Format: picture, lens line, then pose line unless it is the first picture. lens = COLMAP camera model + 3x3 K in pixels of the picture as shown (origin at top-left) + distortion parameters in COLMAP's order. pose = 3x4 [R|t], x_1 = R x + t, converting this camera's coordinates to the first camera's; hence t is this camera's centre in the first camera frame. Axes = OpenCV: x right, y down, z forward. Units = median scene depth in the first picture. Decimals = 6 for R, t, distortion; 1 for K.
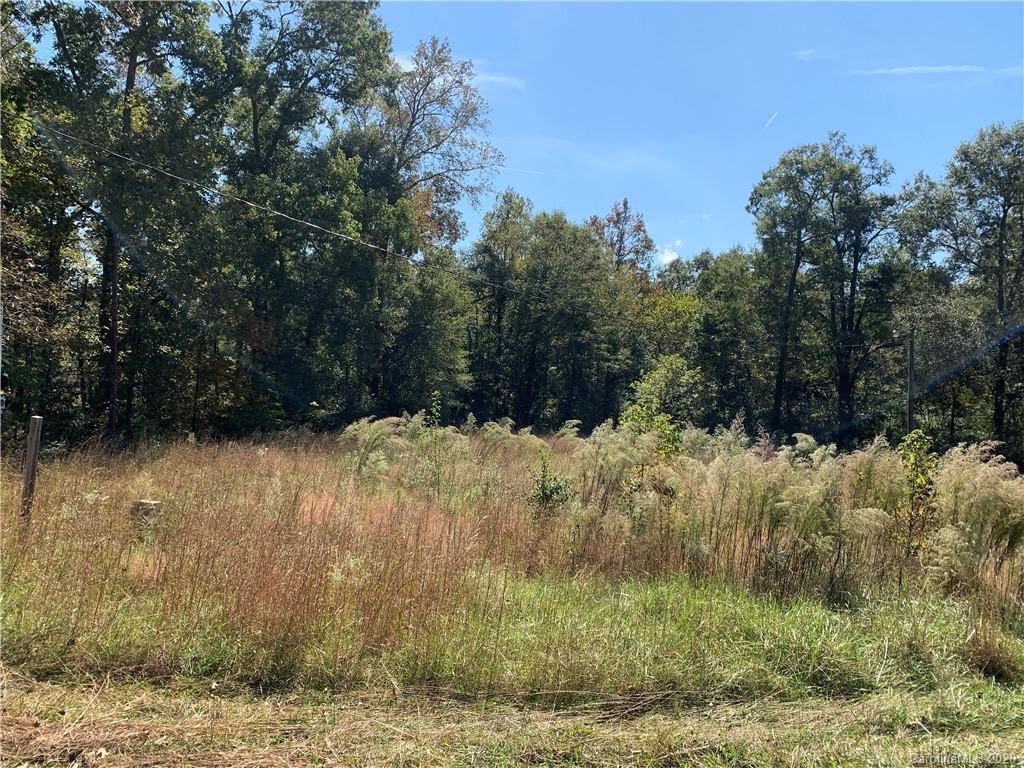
lens RADIAL K [[735.4, 0, 514.8], [0, 735.4, 381.9], [0, 0, 1]] dist [0.040613, -0.080399]
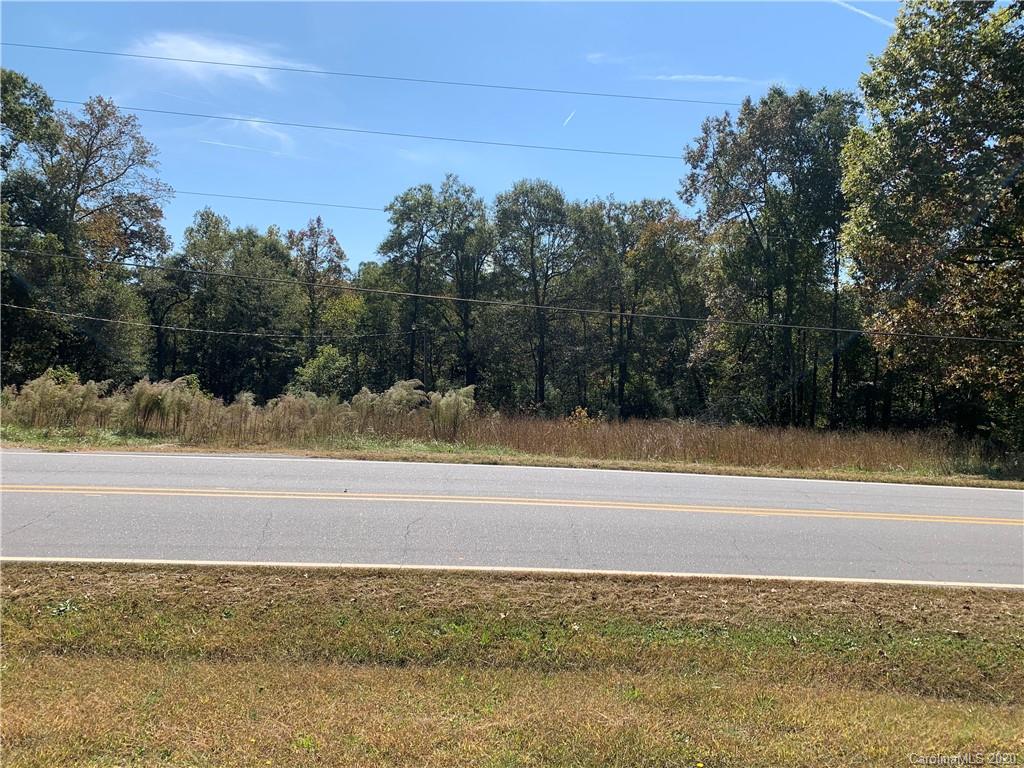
lens RADIAL K [[779.0, 0, 512.0], [0, 779.0, 384.0], [0, 0, 1]] dist [0.044720, -0.077239]
pose [[0.975087, -0.034120, 0.219183, 0.212611], [0.033909, 0.999414, 0.004724, 0.033019], [-0.219216, 0.002826, 0.975672, -0.370282]]
